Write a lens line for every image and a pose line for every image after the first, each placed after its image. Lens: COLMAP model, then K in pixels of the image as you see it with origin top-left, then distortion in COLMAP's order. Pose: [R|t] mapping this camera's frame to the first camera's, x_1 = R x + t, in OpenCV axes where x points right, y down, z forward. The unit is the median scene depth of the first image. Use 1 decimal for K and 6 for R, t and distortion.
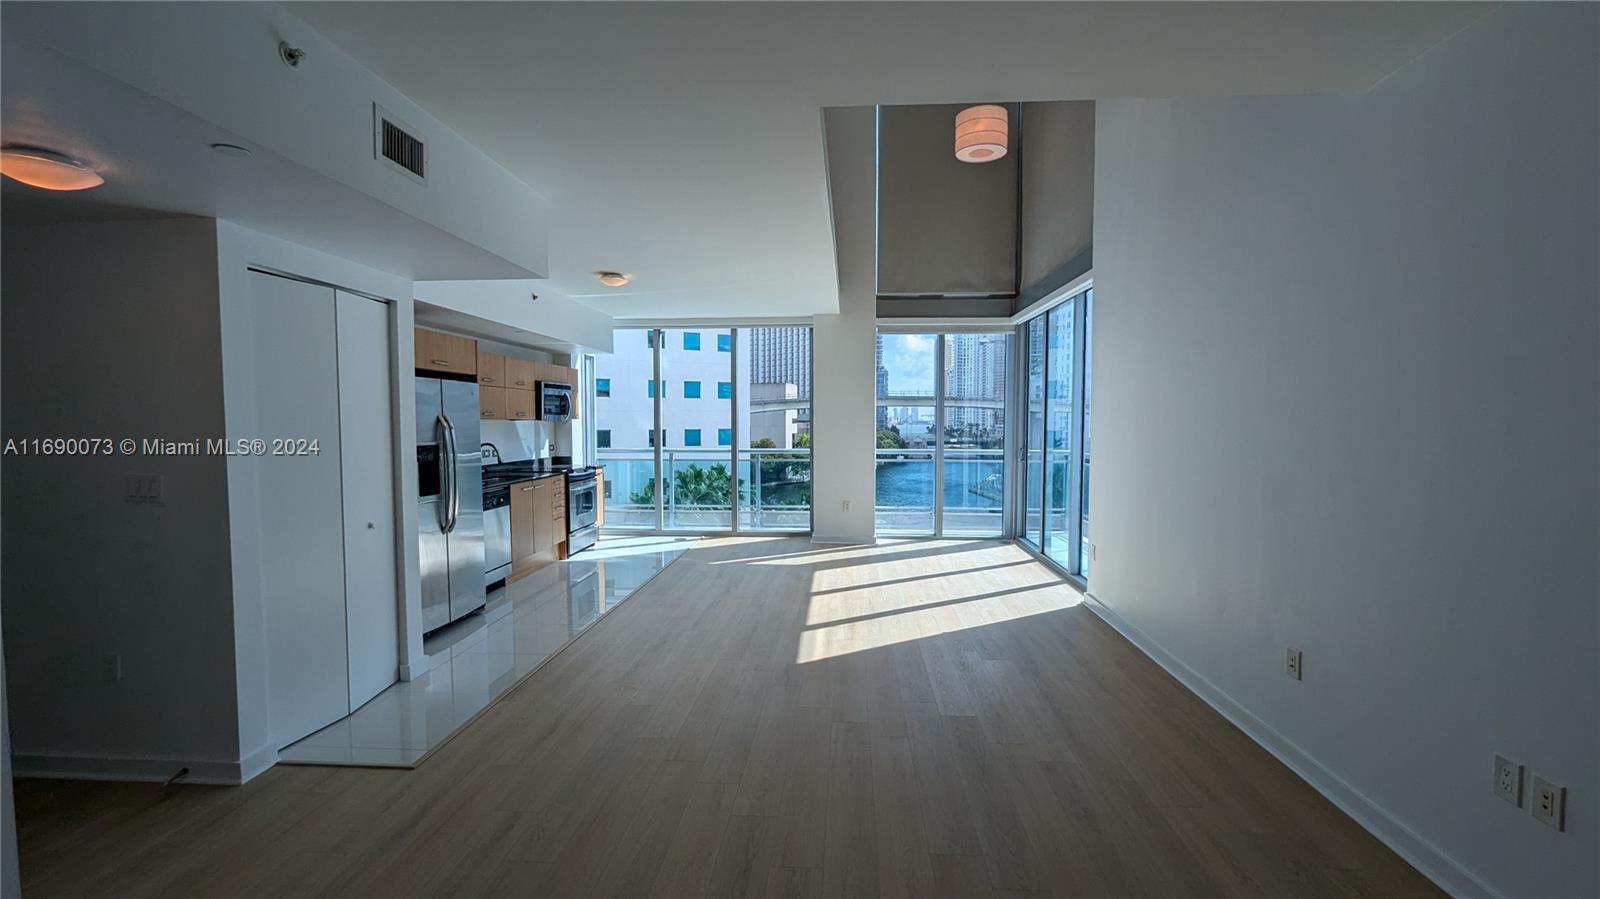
lens RADIAL K [[660.6, 0, 808.7], [0, 660.6, 451.2], [0, 0, 1]] dist [-0.000014, -0.000374]
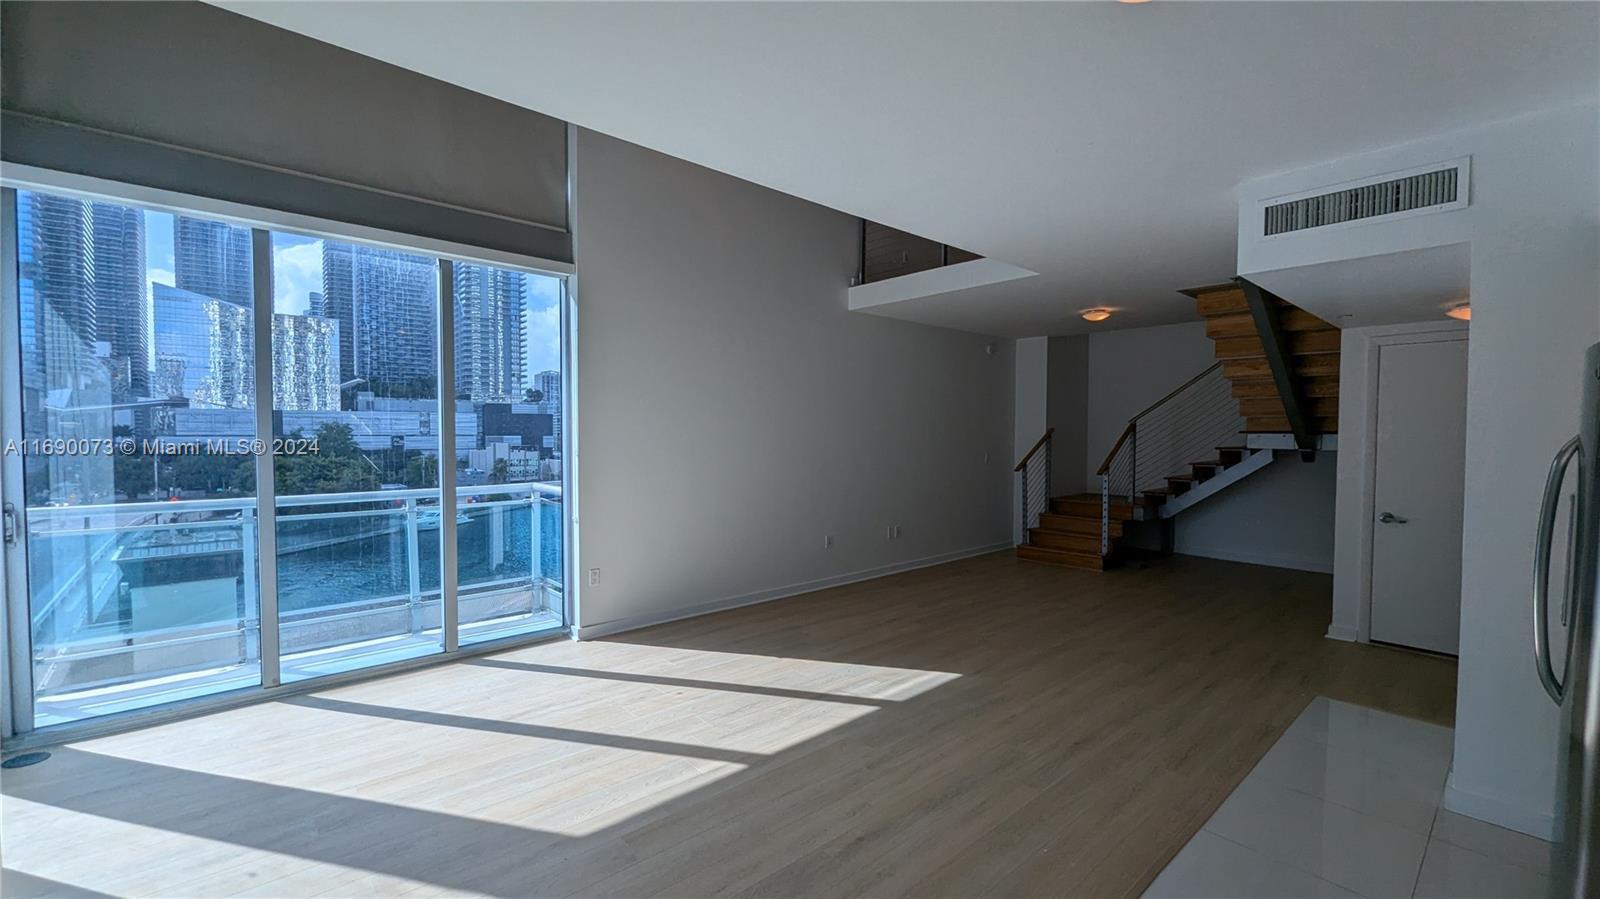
lens RADIAL K [[660.6, 0, 806.1], [0, 660.6, 453.1], [0, 0, 1]] dist [-0.000014, -0.000374]
pose [[-0.711534, -0.028048, 0.702091, -0.321885], [0.029679, 0.997112, 0.069913, -0.057734], [-0.702024, 0.070583, -0.708647, 1.076662]]
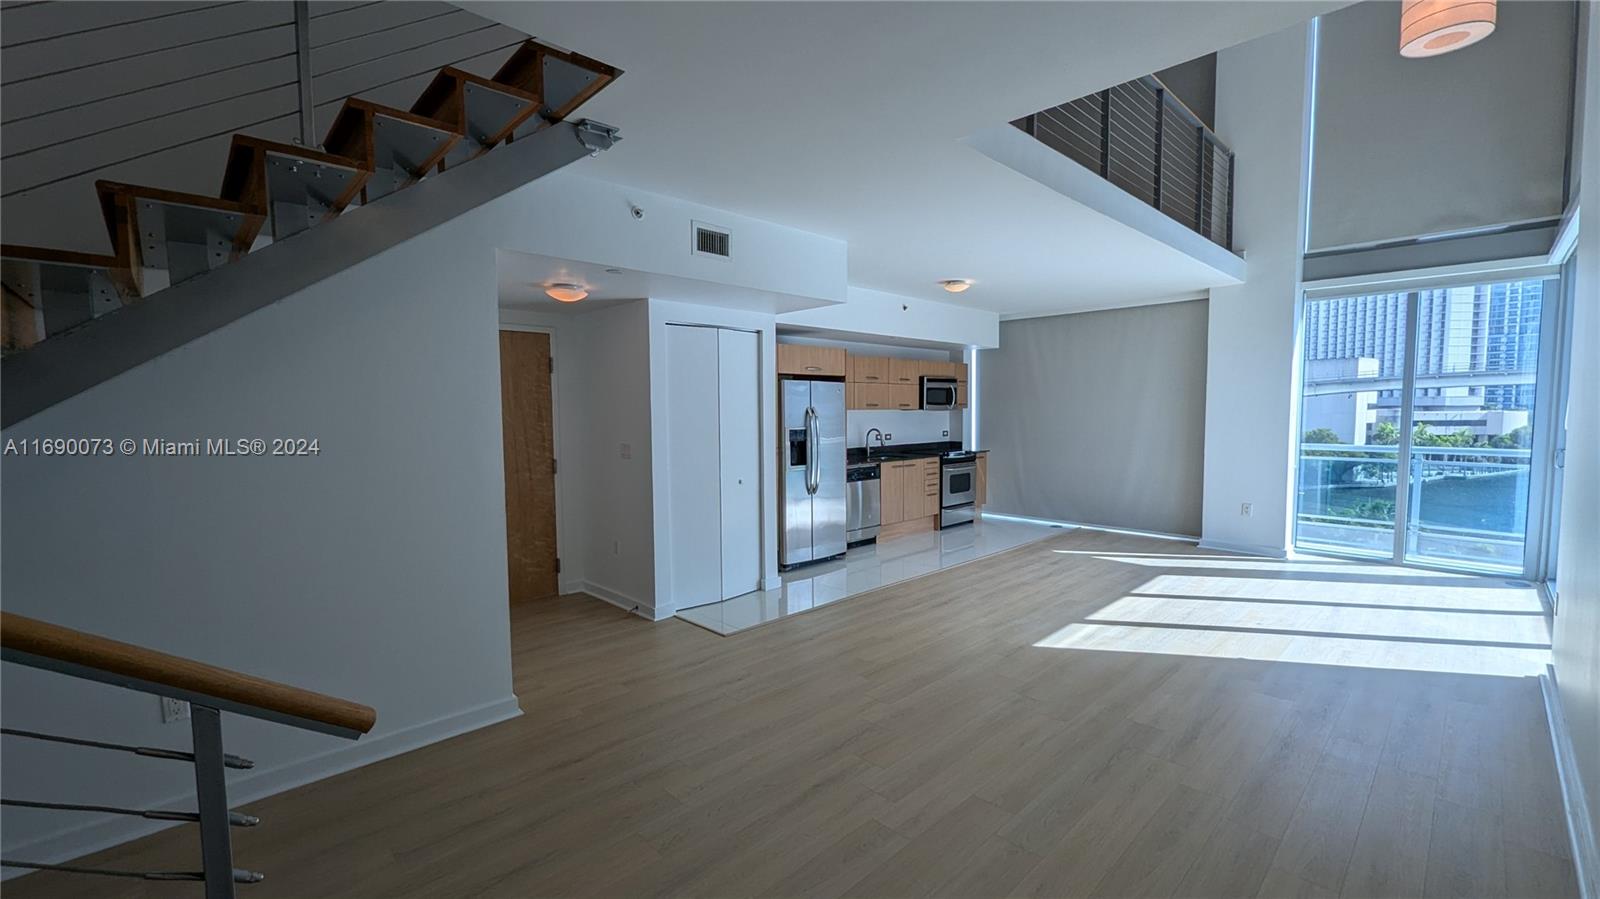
lens RADIAL K [[660.6, 0, 807.5], [0, 660.6, 451.7], [0, 0, 1]] dist [-0.000014, -0.000374]
pose [[0.742328, 0.039719, -0.668859, 0.230466], [-0.025891, 0.999196, 0.030600, -0.003279], [0.669536, -0.005398, 0.742760, -0.010866]]
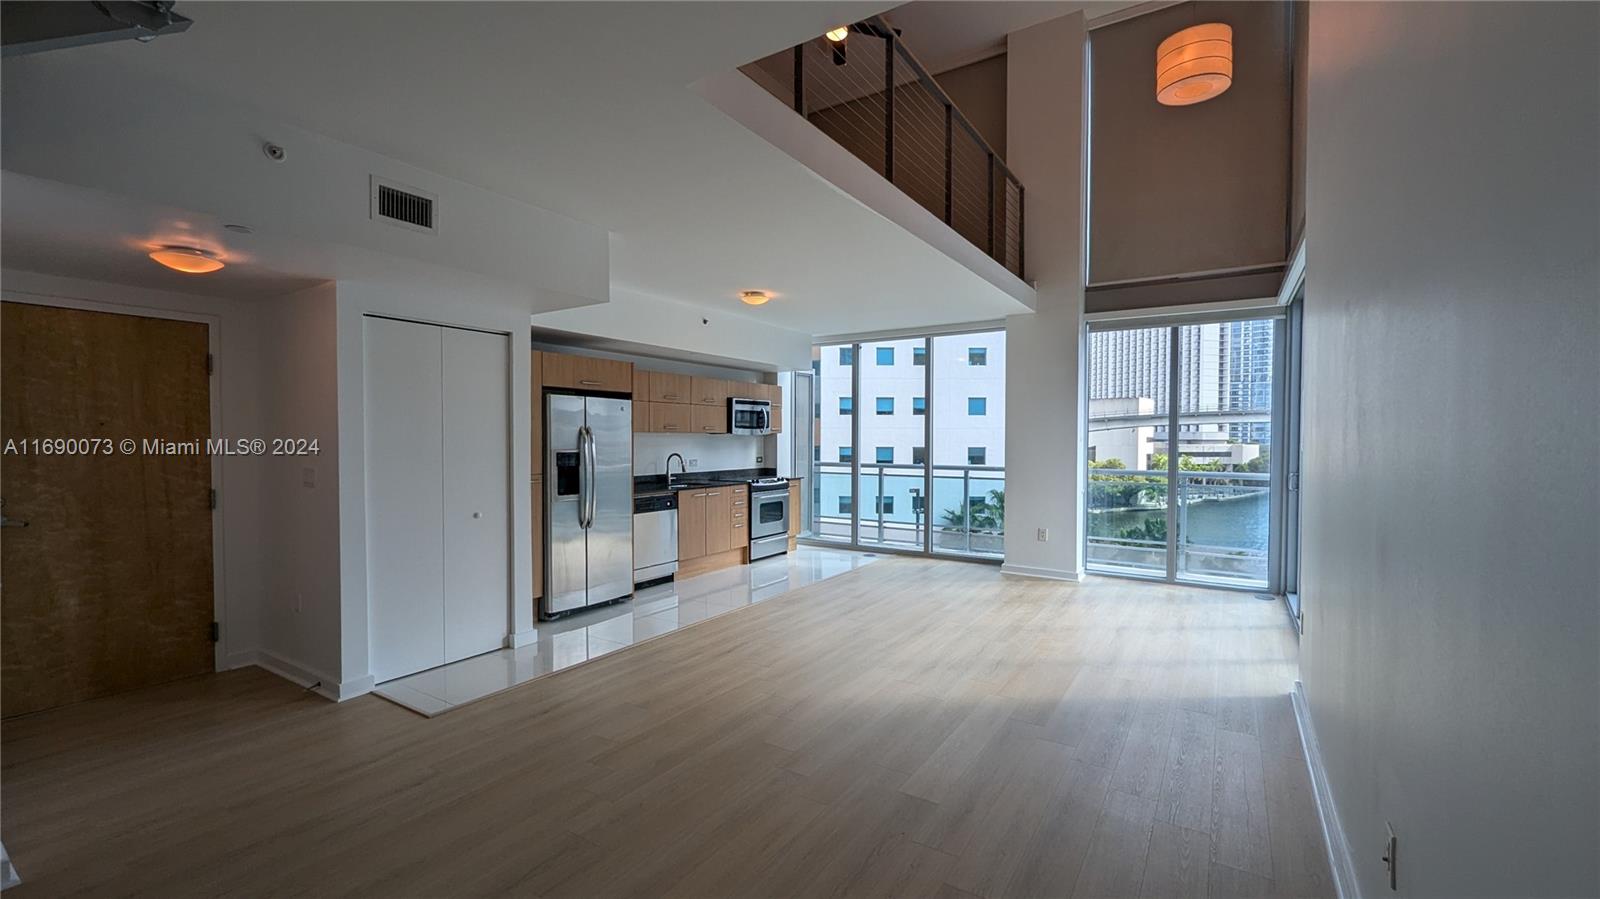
lens RADIAL K [[660.6, 0, 807.1], [0, 660.6, 452.0], [0, 0, 1]] dist [-0.000014, -0.000374]
pose [[0.874430, 0.013226, -0.484972, 0.233204], [-0.026008, 0.999469, -0.019636, 0.001387], [0.484454, 0.029783, 0.874309, 0.107781]]
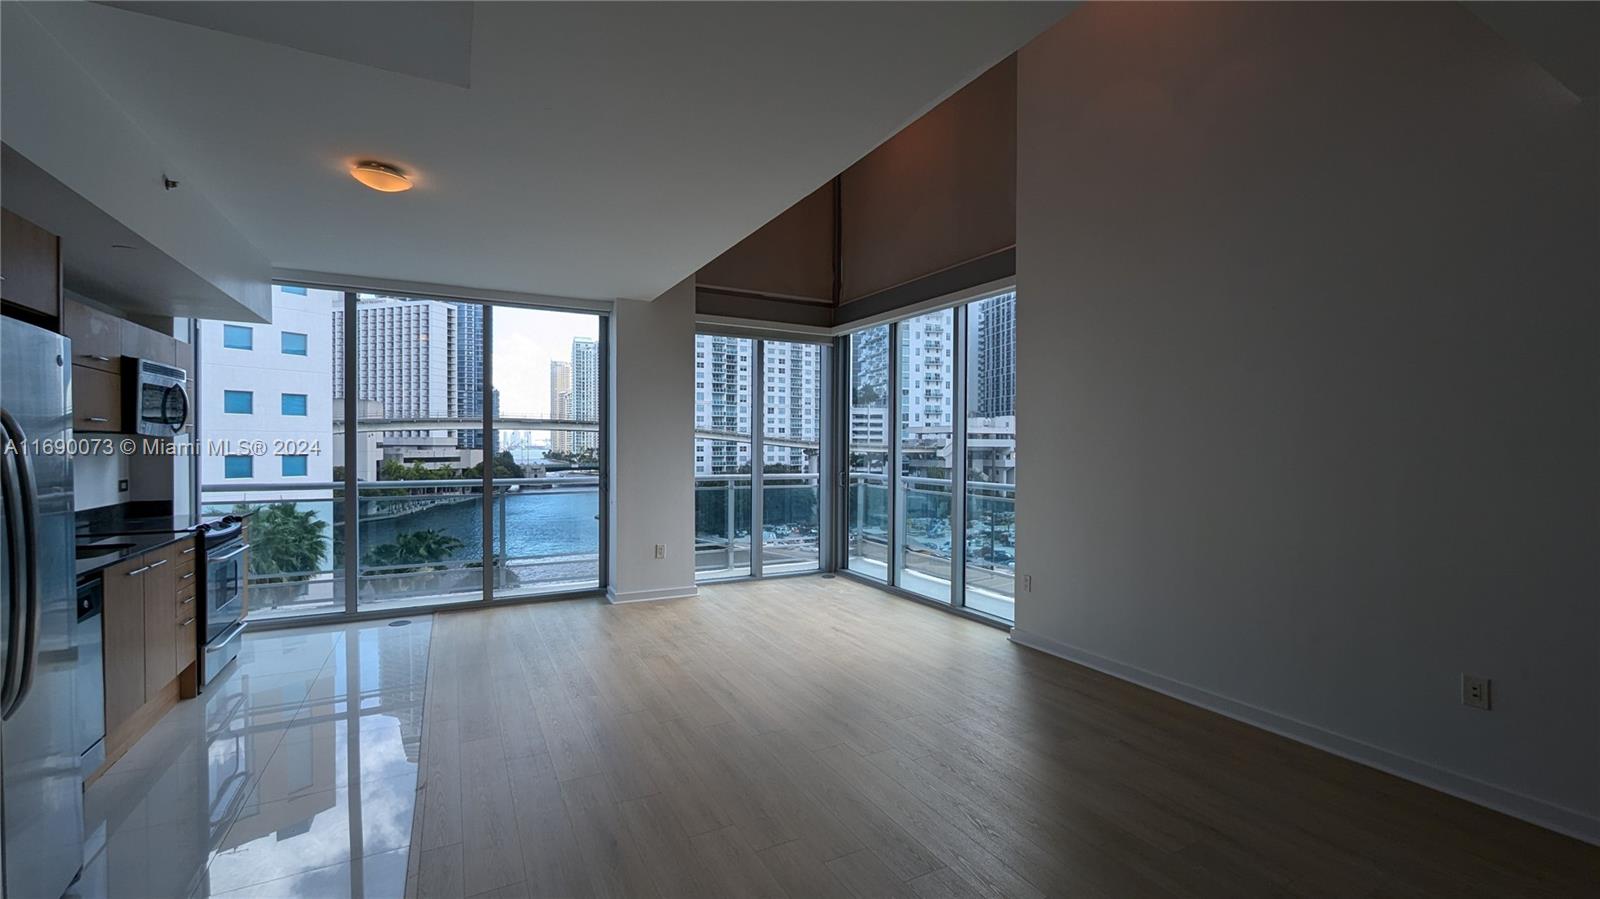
lens RADIAL K [[660.6, 0, 807.7], [0, 660.6, 450.7], [0, 0, 1]] dist [-0.000014, -0.000374]
pose [[0.847016, -0.000990, 0.531566, -0.233587], [0.021602, 0.999236, -0.032560, -0.004950], [-0.531128, 0.039062, 0.846391, 0.285189]]
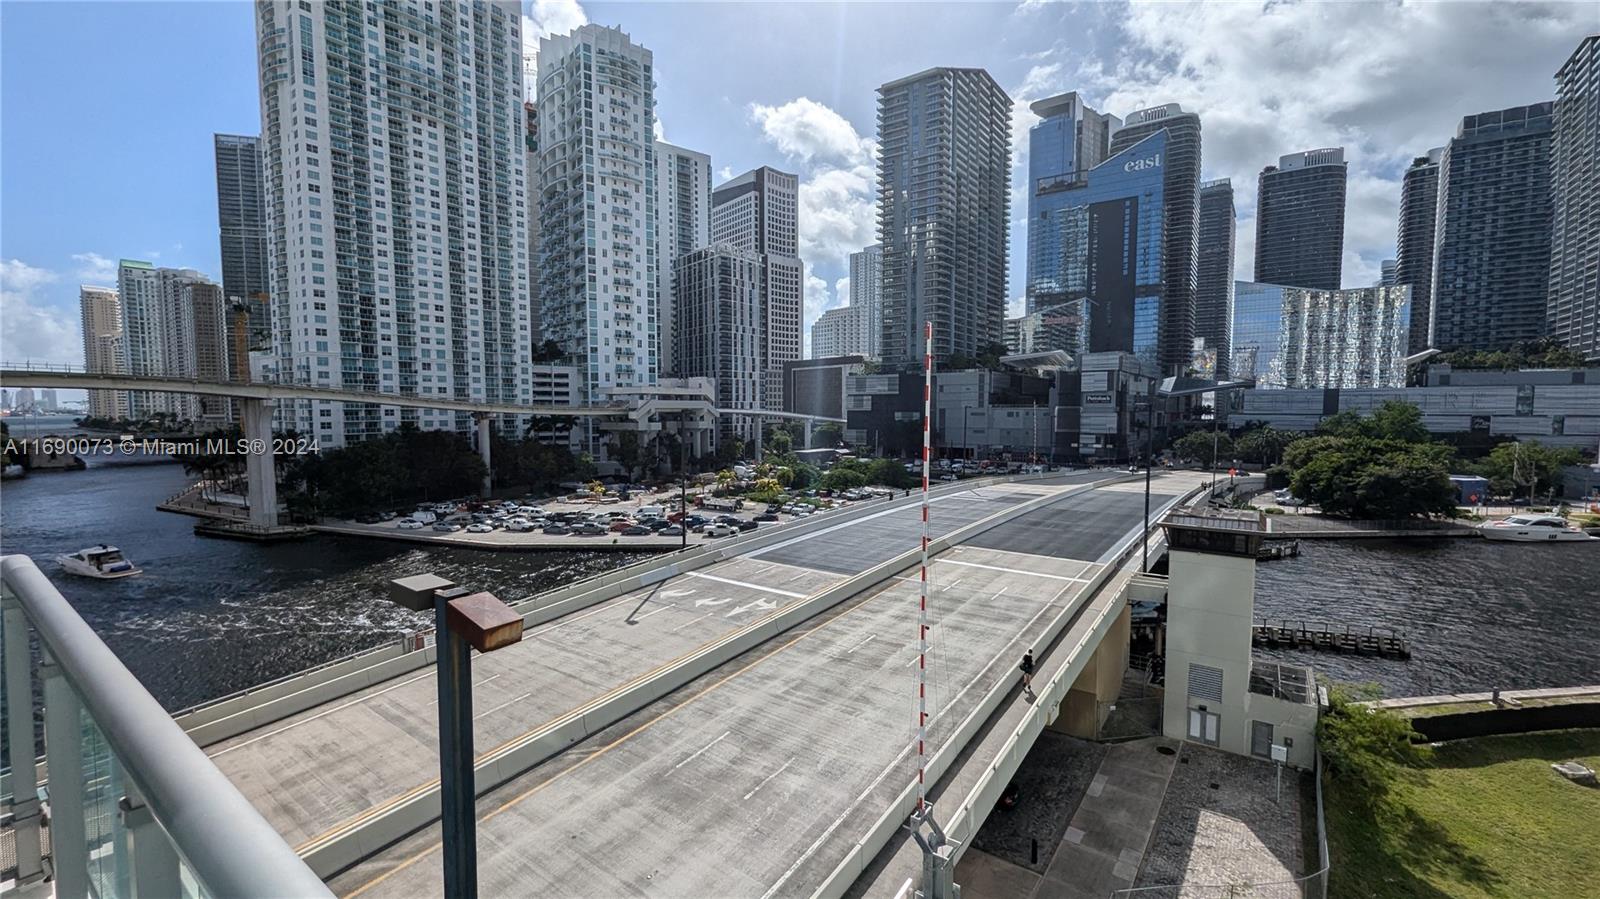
lens RADIAL K [[660.6, 0, 807.9], [0, 660.6, 450.9], [0, 0, 1]] dist [-0.000014, -0.000374]
pose [[0.529870, -0.057169, 0.846150, 0.436356], [0.041941, 0.998271, 0.041183, -0.049143], [-0.847041, 0.013667, 0.531351, 0.795696]]
